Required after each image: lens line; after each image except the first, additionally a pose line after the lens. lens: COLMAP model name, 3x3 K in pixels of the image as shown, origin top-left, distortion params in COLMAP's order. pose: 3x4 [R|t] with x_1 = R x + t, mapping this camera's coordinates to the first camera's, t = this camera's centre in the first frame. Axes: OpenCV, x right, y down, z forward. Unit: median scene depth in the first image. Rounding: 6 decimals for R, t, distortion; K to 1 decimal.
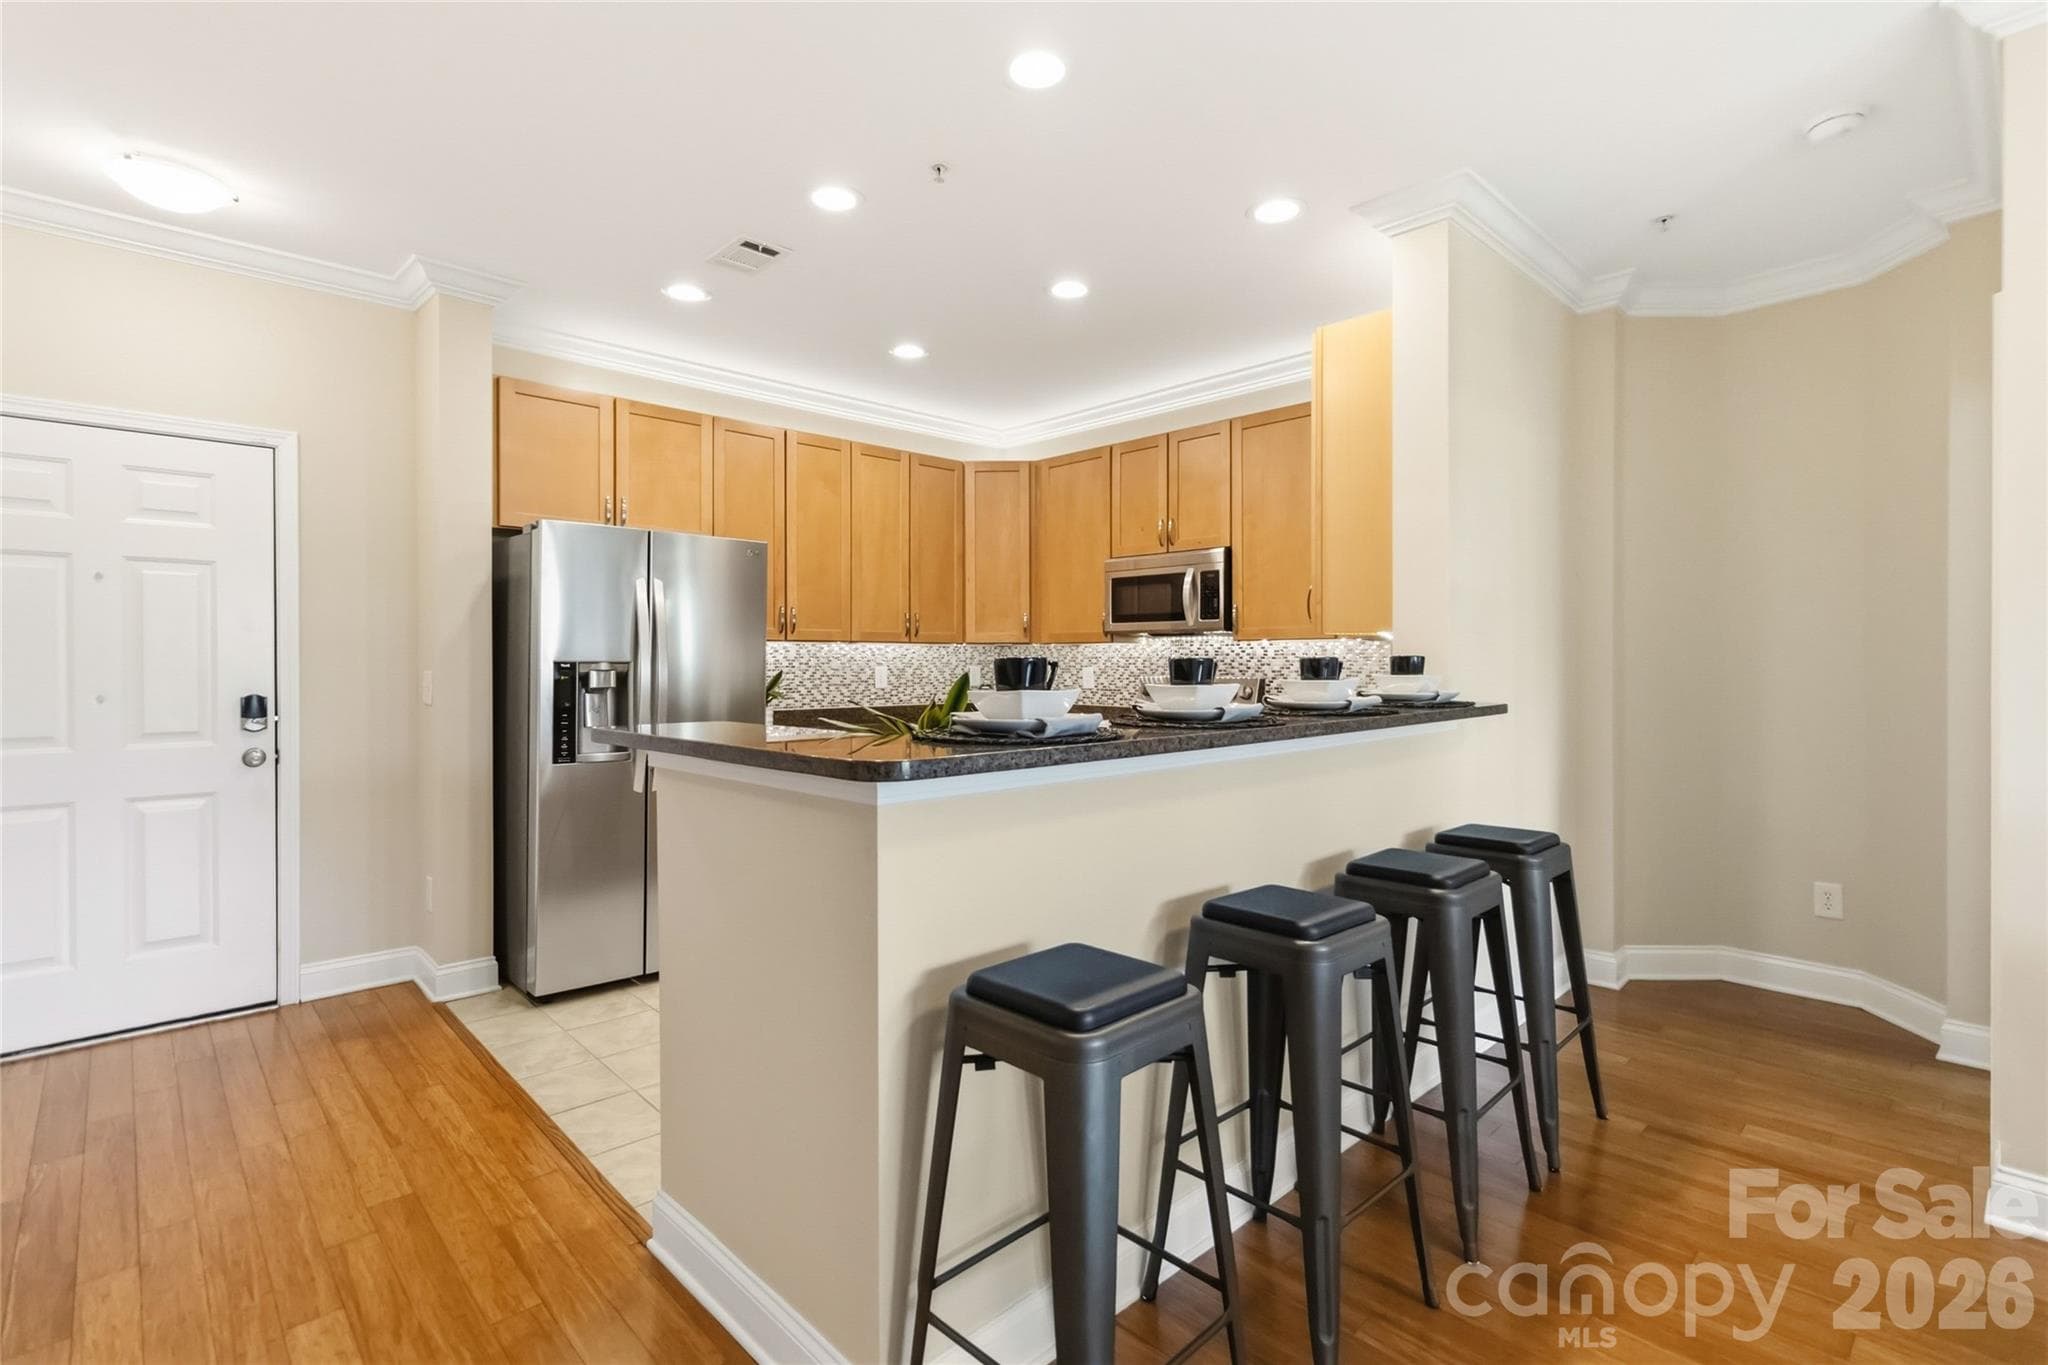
lens RADIAL K [[945.5, 0, 1020.6], [0, 945.5, 681.0], [0, 0, 1]] dist [-0.000932, 0.000650]
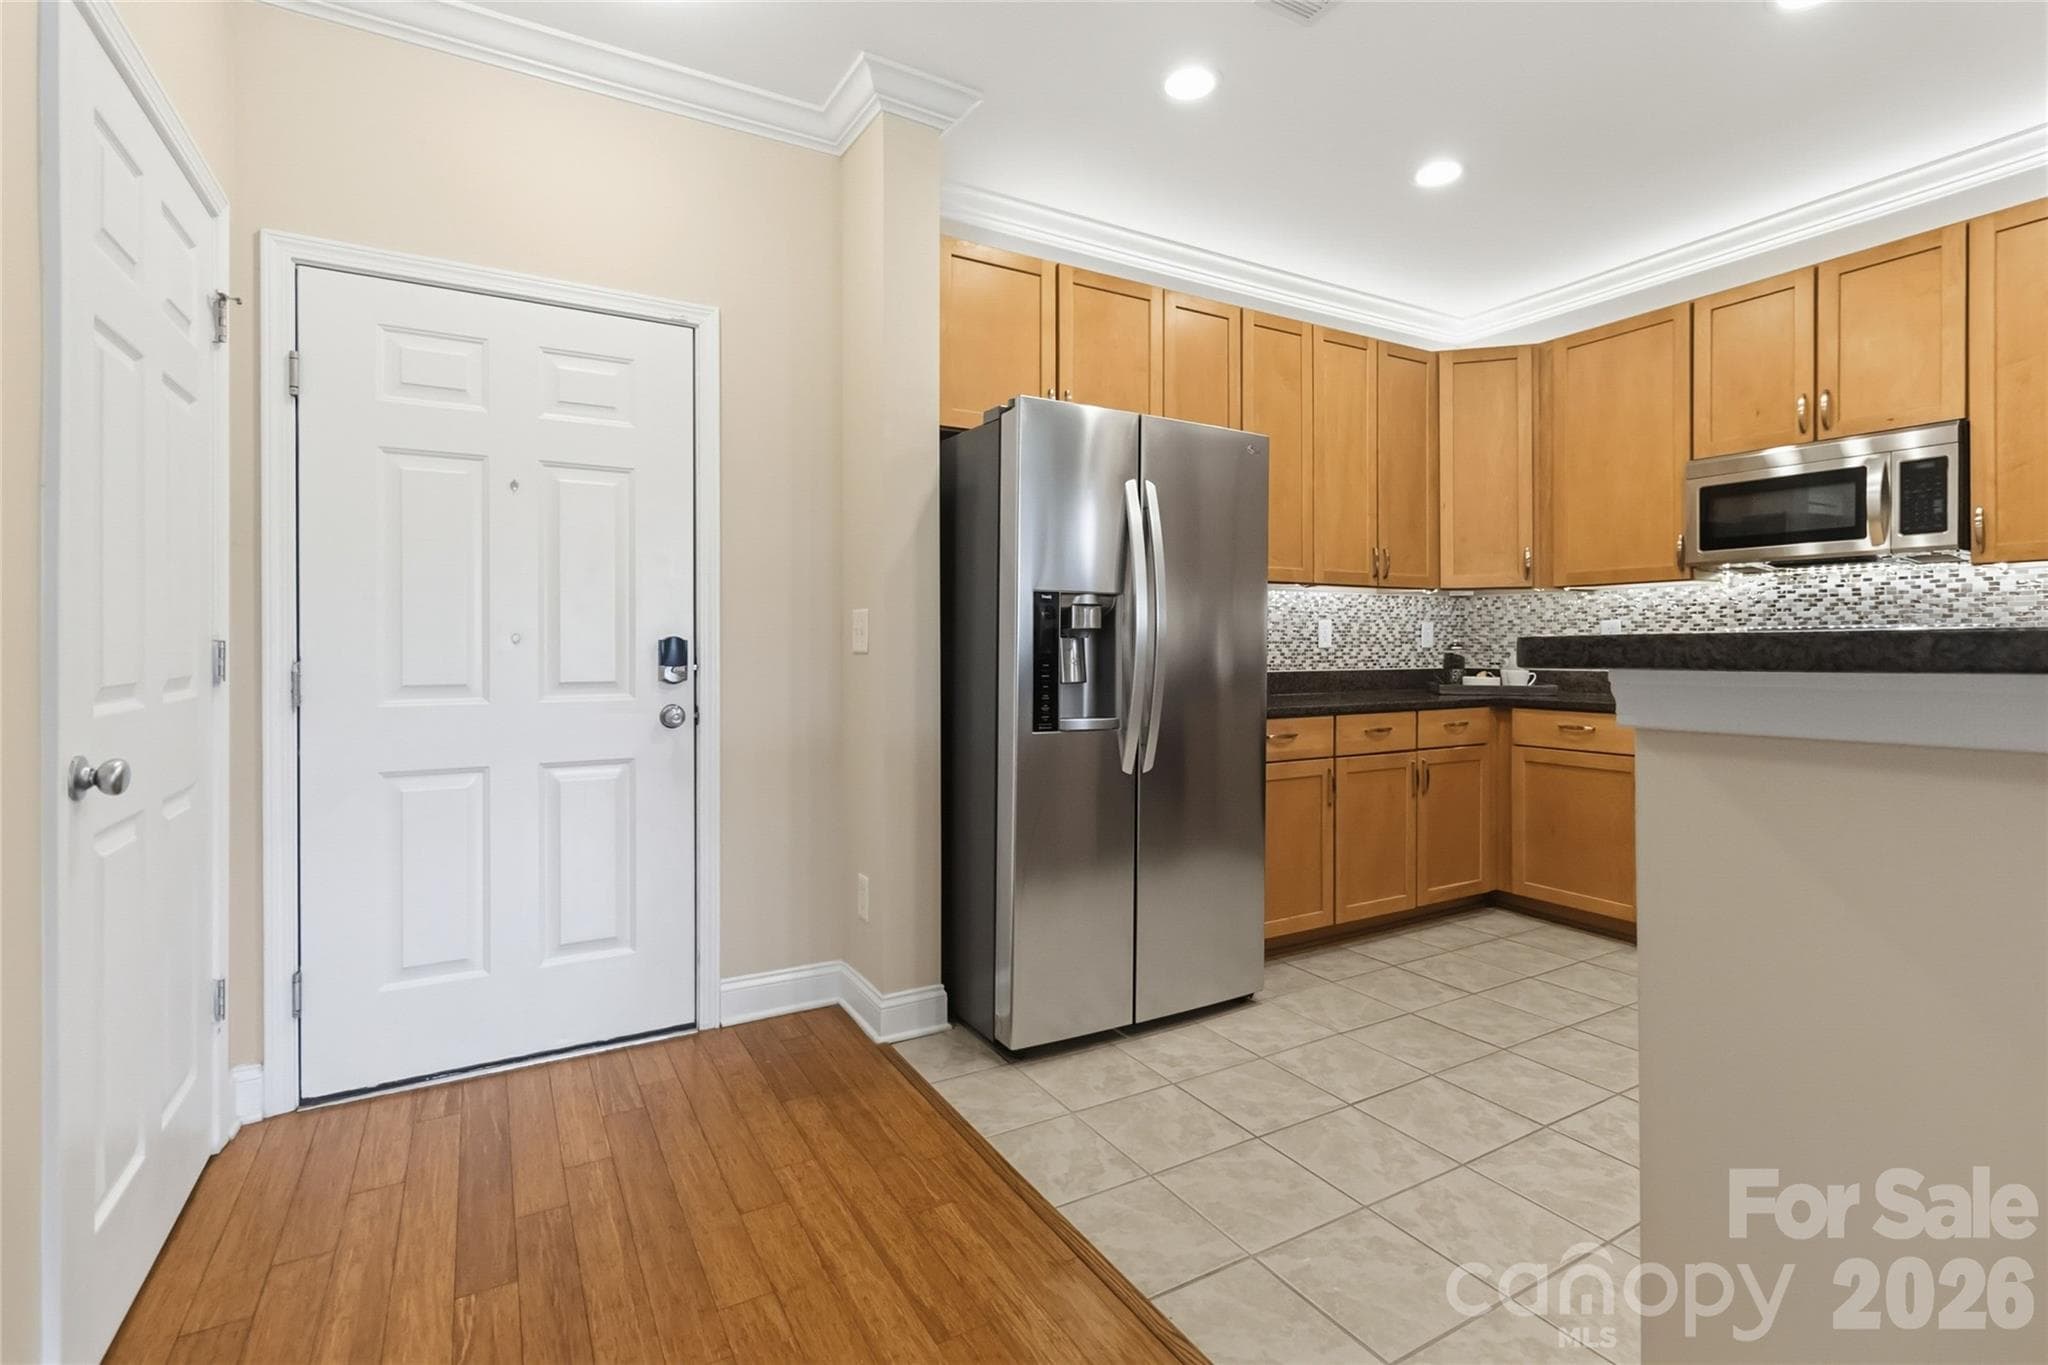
lens RADIAL K [[945.5, 0, 1029.1], [0, 945.5, 664.1], [0, 0, 1]] dist [-0.000932, 0.000650]
pose [[0.971915, 0.002149, -0.235320, -0.321142], [-0.002579, 0.999996, -0.001520, 0.036442], [0.235316, 0.002084, 0.971917, 0.287286]]
